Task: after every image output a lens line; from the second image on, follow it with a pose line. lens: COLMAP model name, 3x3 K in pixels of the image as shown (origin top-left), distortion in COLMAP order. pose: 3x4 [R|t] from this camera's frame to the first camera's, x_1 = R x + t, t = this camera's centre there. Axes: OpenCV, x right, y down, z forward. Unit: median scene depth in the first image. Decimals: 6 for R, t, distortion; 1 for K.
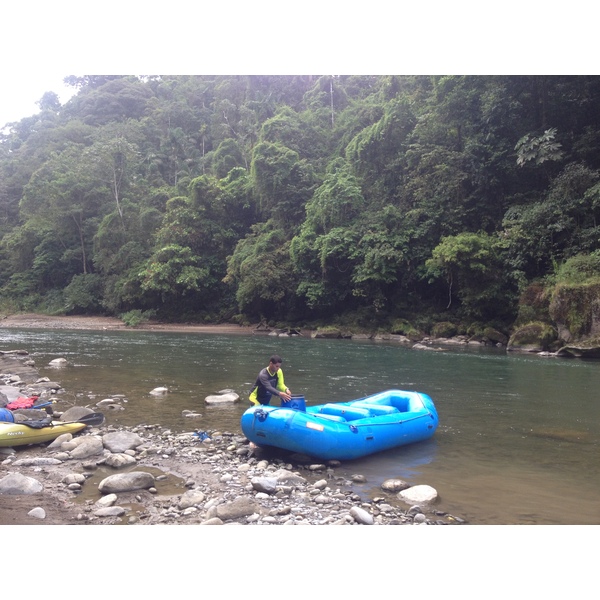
lens RADIAL K [[548.8, 0, 298.7], [0, 548.8, 303.3], [0, 0, 1]] dist [0.099264, -0.176479]
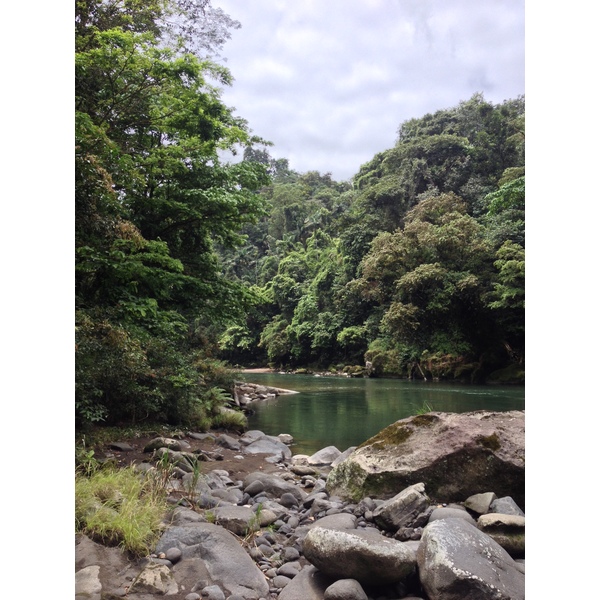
lens RADIAL K [[548.8, 0, 298.7], [0, 548.8, 303.3], [0, 0, 1]] dist [0.099264, -0.176479]
pose [[0.987027, -0.030919, -0.157551, 0.314660], [0.018190, 0.996499, -0.081599, -0.029126], [0.159523, 0.077675, 0.984134, -0.910329]]
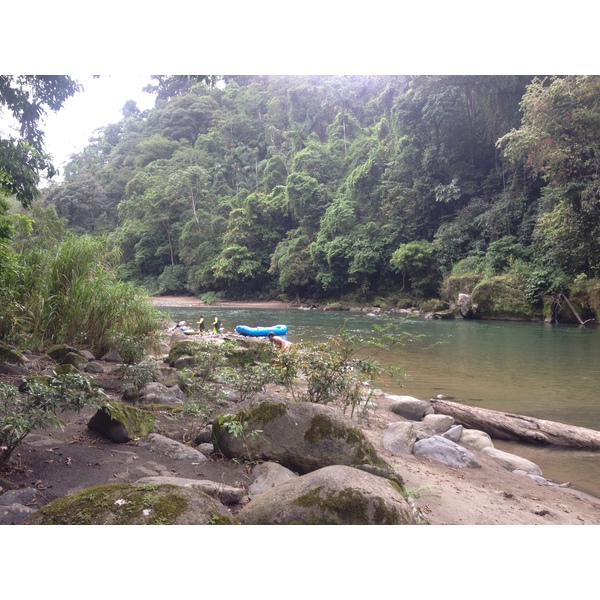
lens RADIAL K [[548.8, 0, 298.7], [0, 548.8, 303.3], [0, 0, 1]] dist [0.099264, -0.176479]
pose [[0.991636, -0.021855, -0.127204, 0.122384], [0.028702, 0.998222, 0.052242, -0.030870], [0.125837, -0.055456, 0.990500, -0.420576]]
